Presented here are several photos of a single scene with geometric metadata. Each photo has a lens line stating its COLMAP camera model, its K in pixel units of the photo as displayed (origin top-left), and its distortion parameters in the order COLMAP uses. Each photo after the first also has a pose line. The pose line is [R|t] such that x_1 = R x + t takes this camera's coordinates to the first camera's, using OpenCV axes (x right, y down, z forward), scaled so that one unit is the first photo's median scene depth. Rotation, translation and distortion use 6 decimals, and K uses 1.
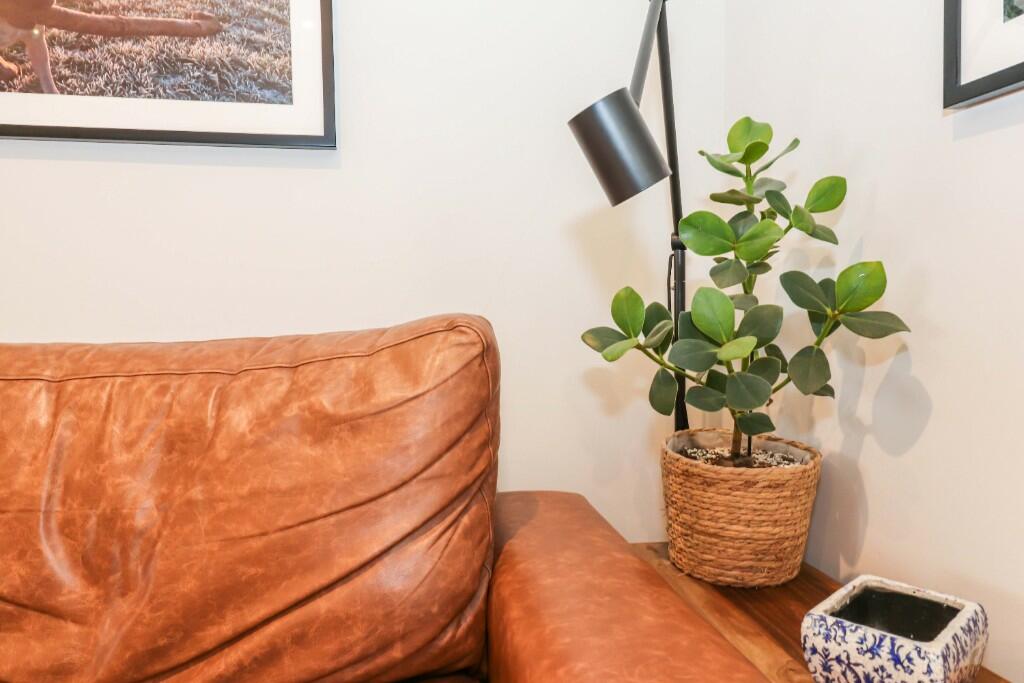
lens RADIAL K [[680.7, 0, 511.2], [0, 680.7, 338.0], [0, 0, 1]] dist [0.011350, -0.005050]
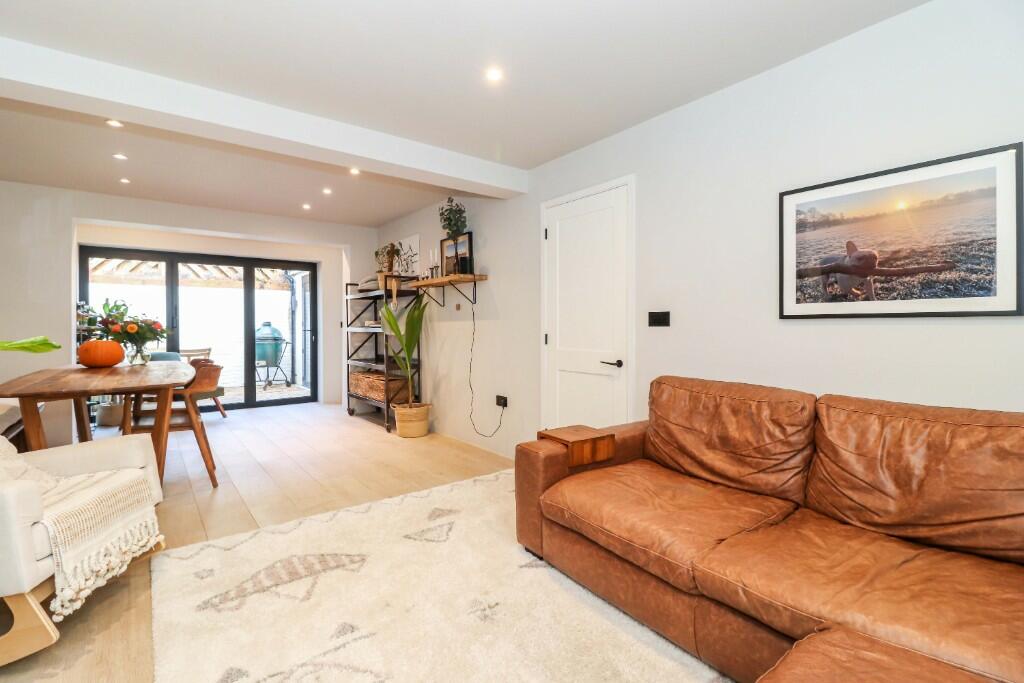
lens RADIAL K [[480.4, 0, 506.2], [0, 480.4, 334.1], [0, 0, 1]] dist [-0.003513, -0.002073]
pose [[0.433379, 0.026857, -0.900811, 0.493940], [-0.017699, 0.999617, 0.021288, -0.314859], [0.901038, 0.006717, 0.433688, -1.396640]]
